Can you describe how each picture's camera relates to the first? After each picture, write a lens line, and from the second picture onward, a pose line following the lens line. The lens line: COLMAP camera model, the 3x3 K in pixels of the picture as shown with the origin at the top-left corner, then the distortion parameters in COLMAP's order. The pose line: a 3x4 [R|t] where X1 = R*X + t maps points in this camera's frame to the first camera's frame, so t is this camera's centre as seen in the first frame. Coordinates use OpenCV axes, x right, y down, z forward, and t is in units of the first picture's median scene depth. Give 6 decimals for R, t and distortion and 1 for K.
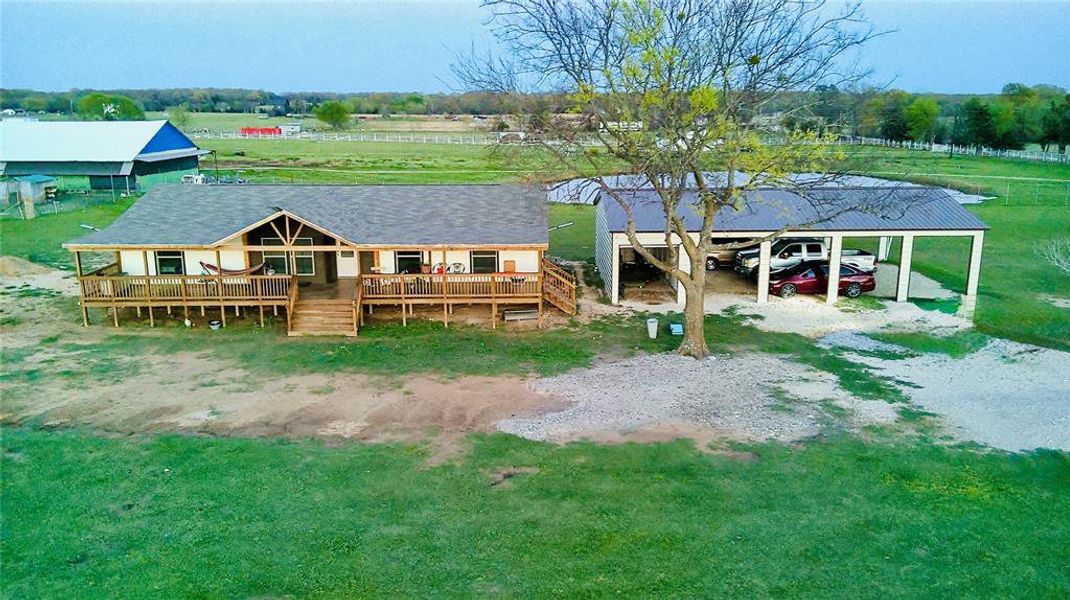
lens RADIAL K [[792.7, 0, 535.0], [0, 792.7, 300.0], [0, 0, 1]] dist [0.002730, -0.002041]
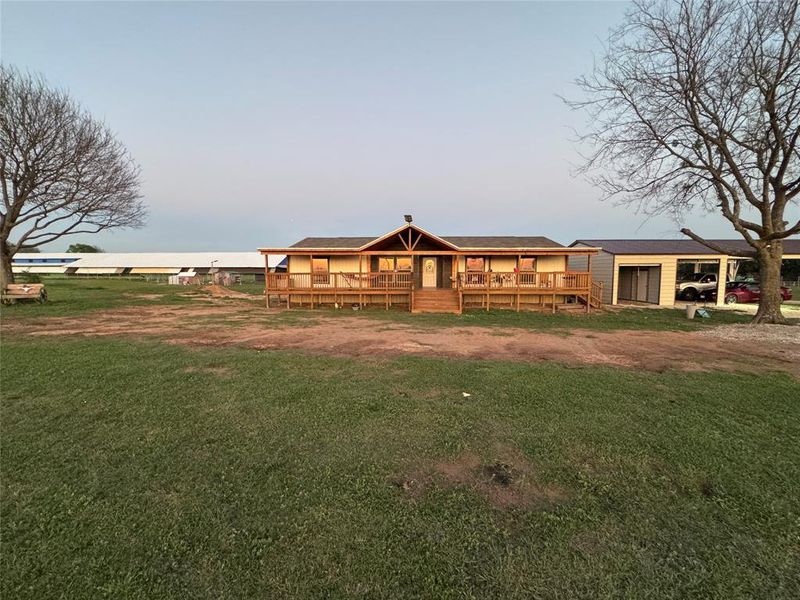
lens RADIAL K [[332.3, 0, 400.0], [0, 332.3, 300.0], [0, 0, 1]] dist [-0.002326, -0.000425]
pose [[0.997081, 0.005158, -0.076179, -0.284644], [-0.016068, 0.989549, -0.143299, 0.104418], [0.074644, 0.144104, 0.986743, 0.429056]]
